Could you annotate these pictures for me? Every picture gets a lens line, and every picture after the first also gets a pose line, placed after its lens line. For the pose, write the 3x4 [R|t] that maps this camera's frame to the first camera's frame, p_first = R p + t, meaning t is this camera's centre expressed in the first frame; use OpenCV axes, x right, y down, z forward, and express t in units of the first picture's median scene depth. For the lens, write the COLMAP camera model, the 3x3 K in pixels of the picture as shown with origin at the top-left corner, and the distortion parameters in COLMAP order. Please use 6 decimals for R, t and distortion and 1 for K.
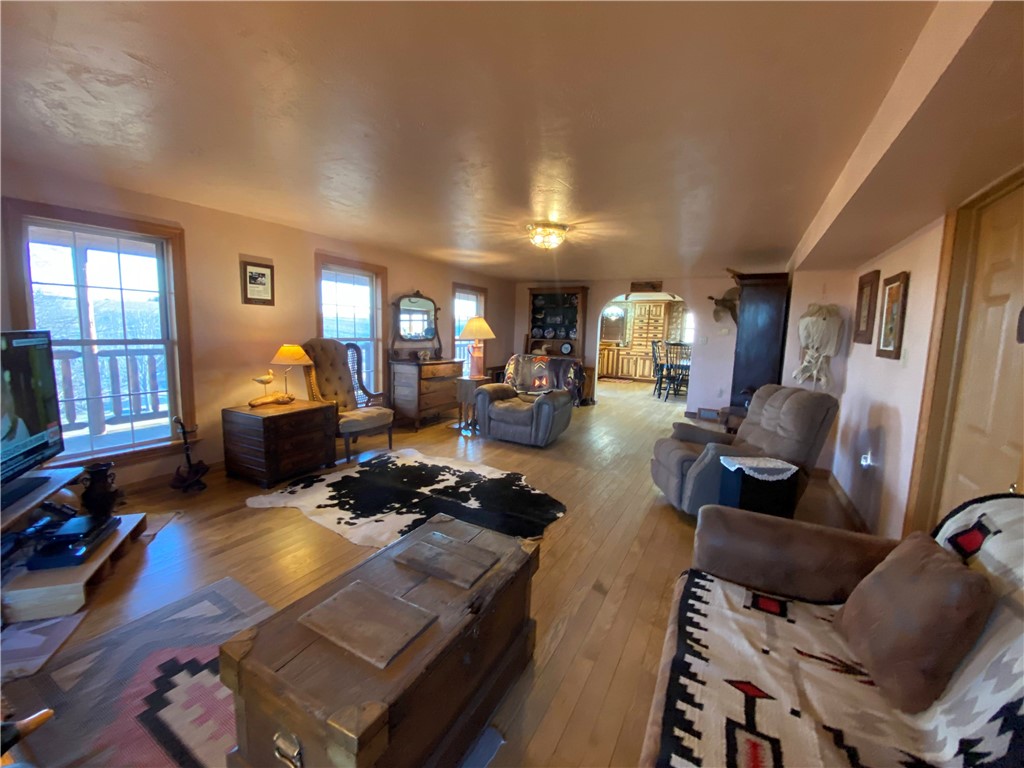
lens RADIAL K [[423.5, 0, 512.0], [0, 423.5, 384.0], [0, 0, 1]] dist [0.045352, -0.032698]
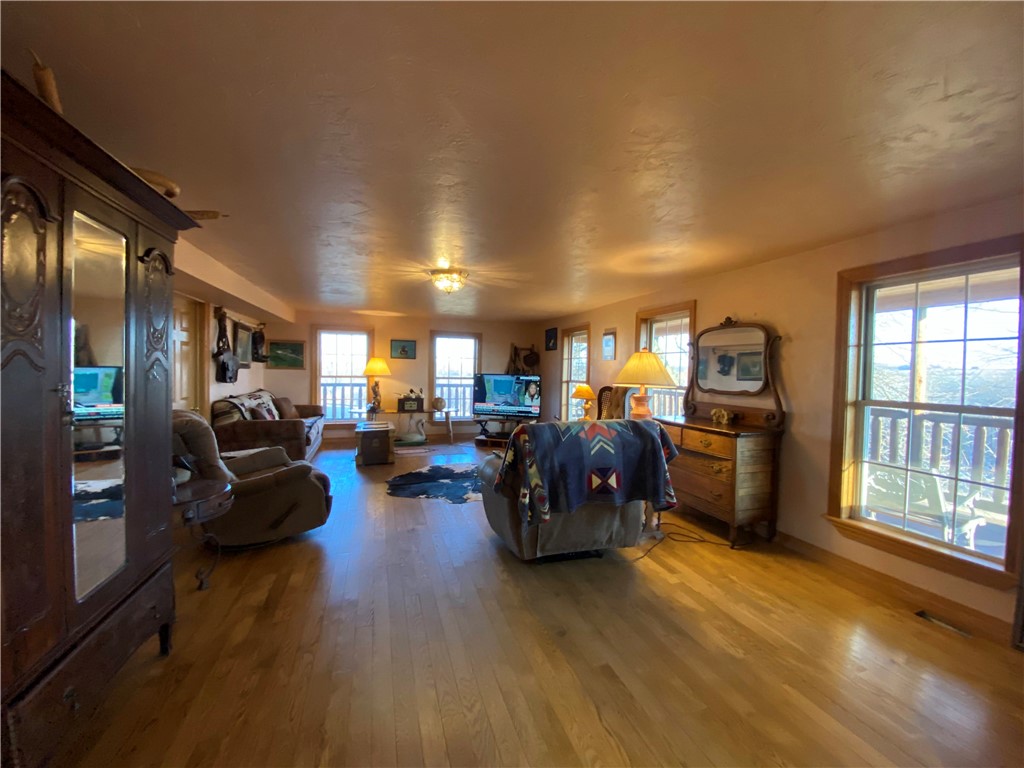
lens RADIAL K [[423.5, 0, 512.0], [0, 423.5, 384.0], [0, 0, 1]] dist [0.045352, -0.032698]
pose [[-0.695506, -0.027769, -0.717983, 0.481764], [-0.134600, 0.986599, 0.092228, -0.134533], [0.705800, 0.160785, -0.689923, 1.235222]]
